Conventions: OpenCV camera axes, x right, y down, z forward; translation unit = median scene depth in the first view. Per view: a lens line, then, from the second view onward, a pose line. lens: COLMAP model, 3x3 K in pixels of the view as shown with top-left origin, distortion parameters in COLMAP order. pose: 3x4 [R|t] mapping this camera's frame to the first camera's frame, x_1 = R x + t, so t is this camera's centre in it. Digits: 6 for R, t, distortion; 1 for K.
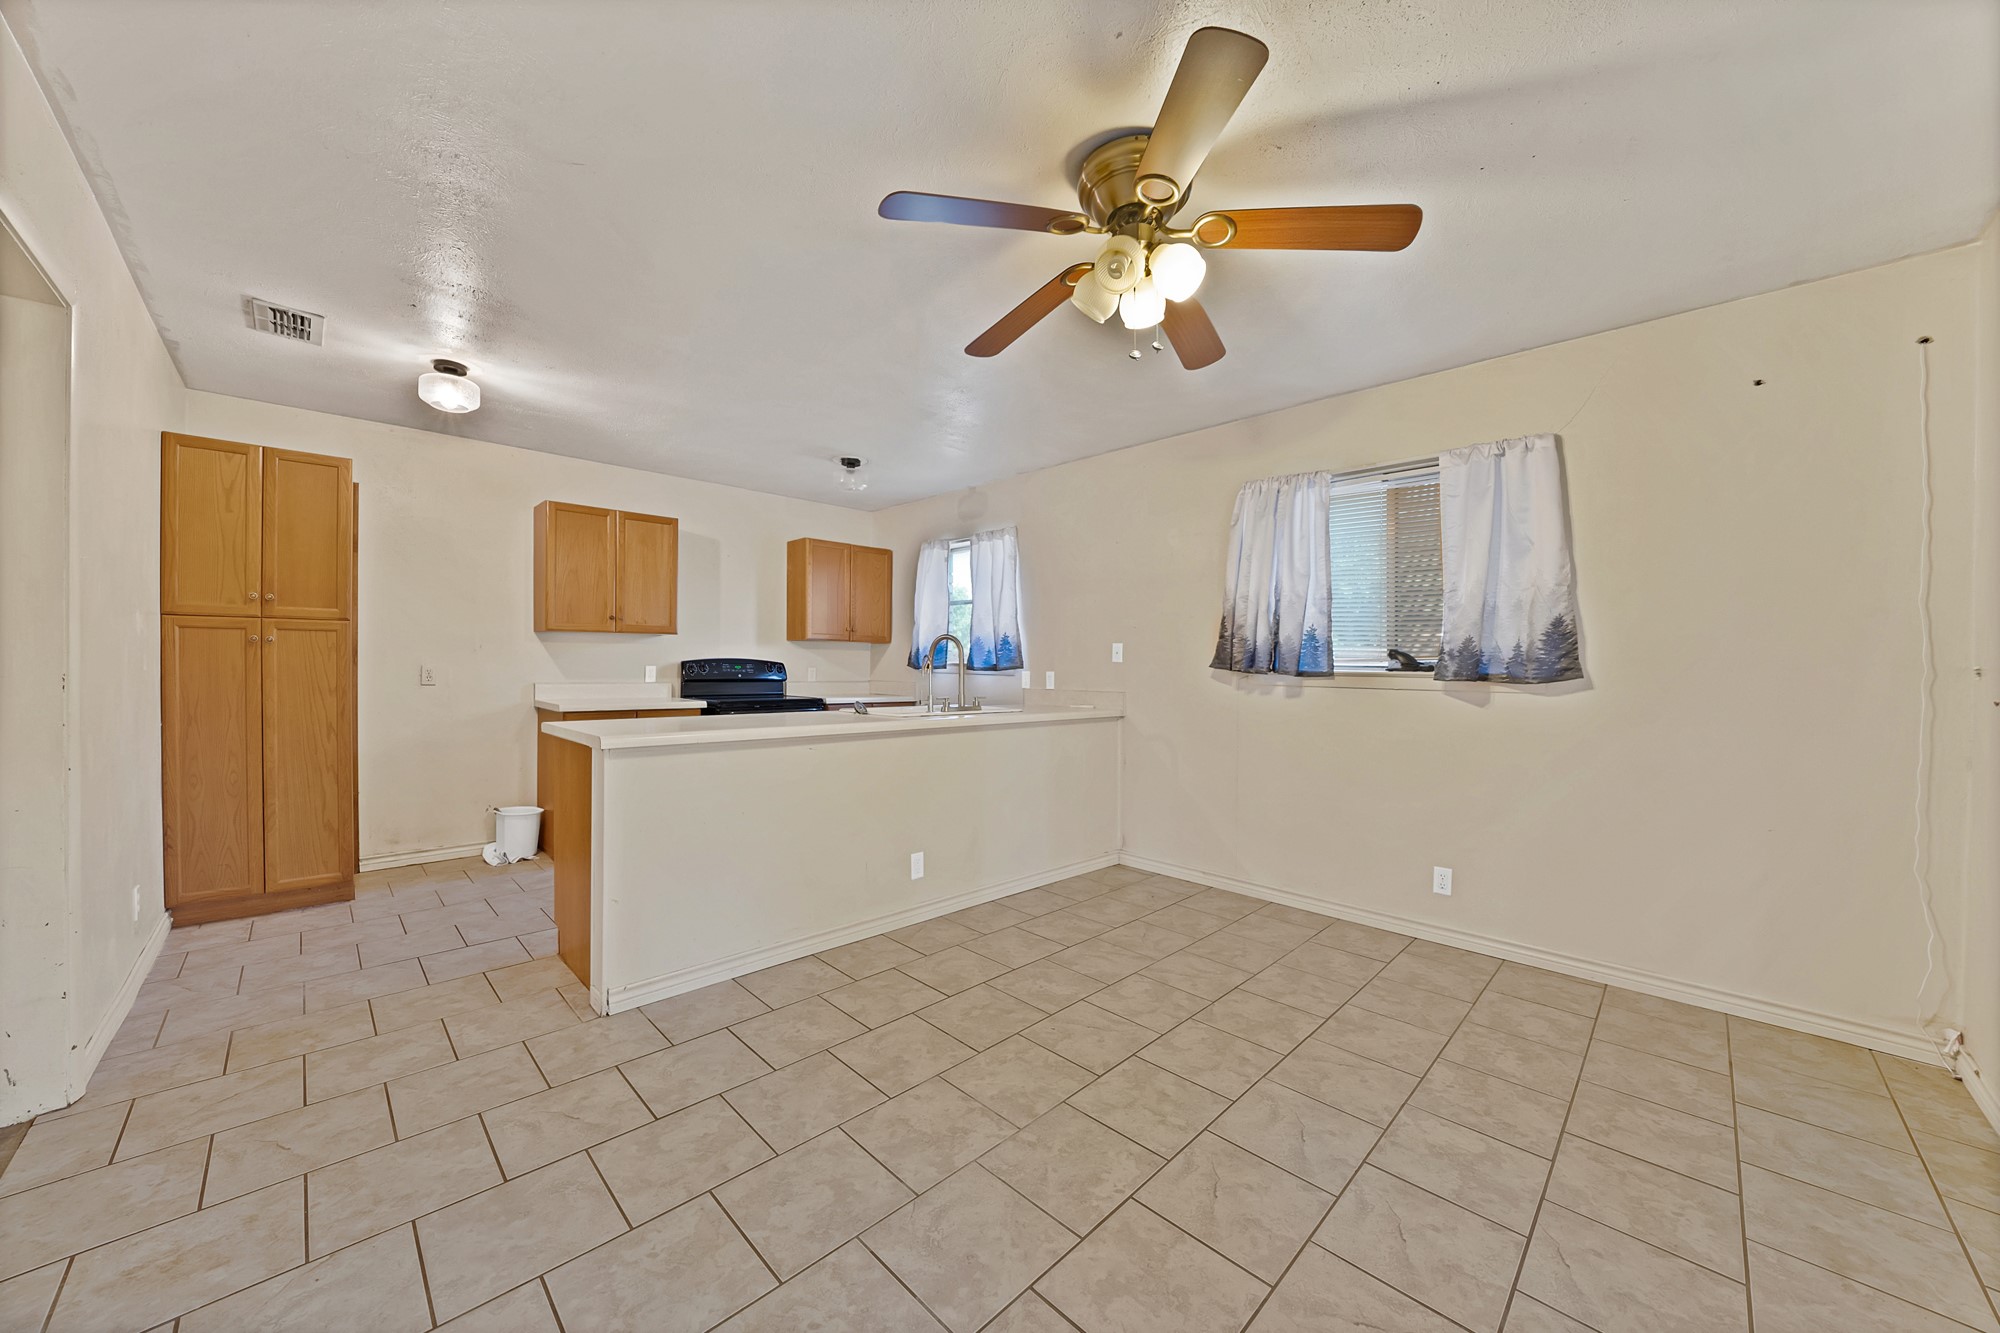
lens RADIAL K [[721.6, 0, 995.3], [0, 721.6, 668.0], [0, 0, 1]] dist [-0.027141, 0.002635]
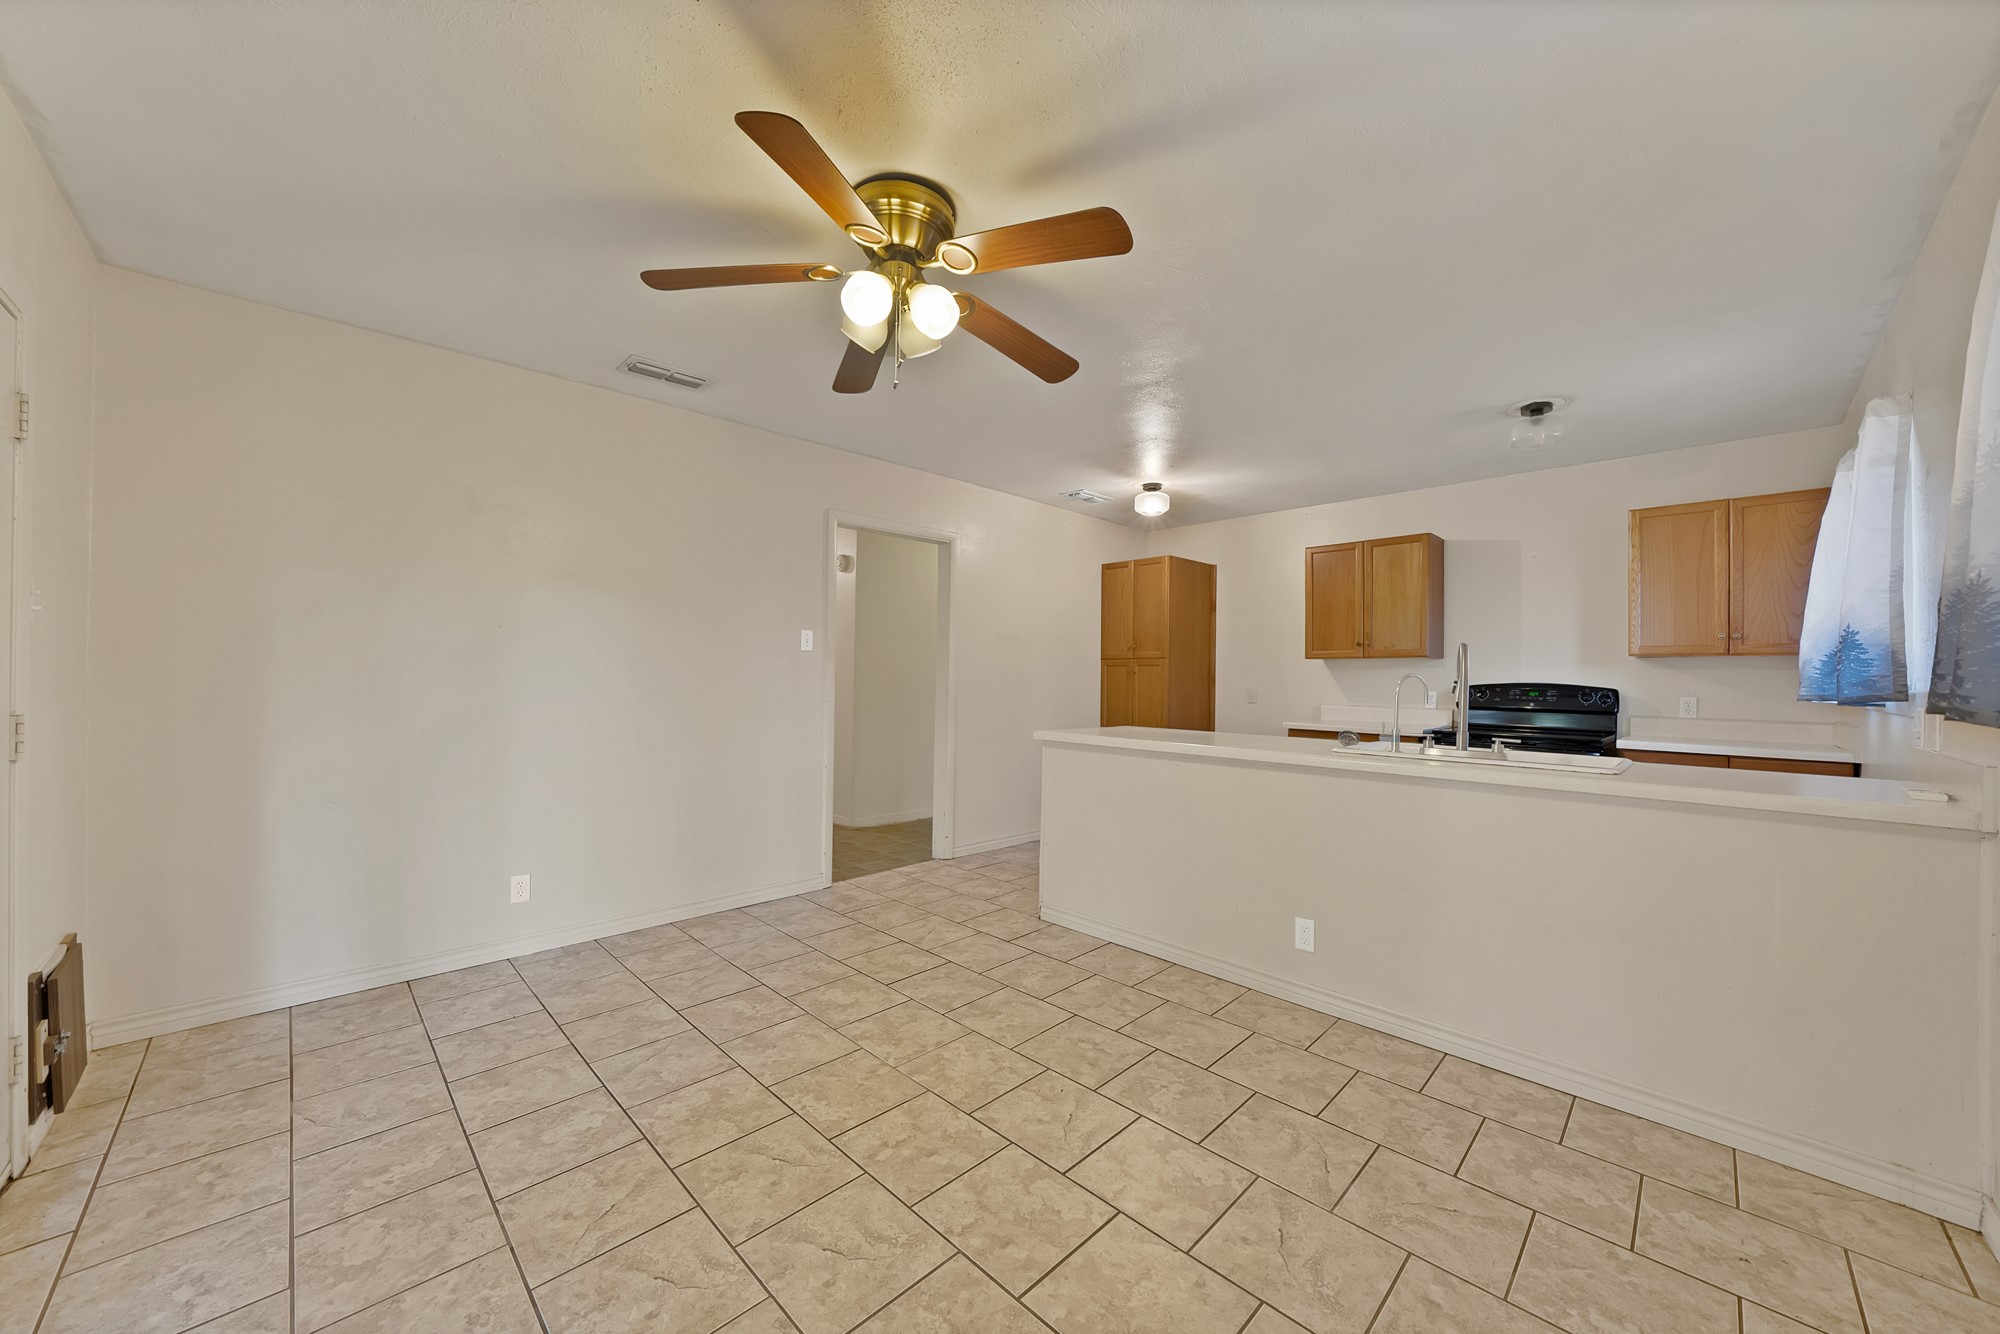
lens RADIAL K [[721.6, 0, 1010.7], [0, 721.6, 677.0], [0, 0, 1]] dist [-0.027141, 0.002635]
pose [[0.014533, -0.013249, -0.999807, 0.879828], [-0.018825, 0.999731, -0.013522, 0.002624], [0.999717, 0.019018, 0.014280, 0.822724]]
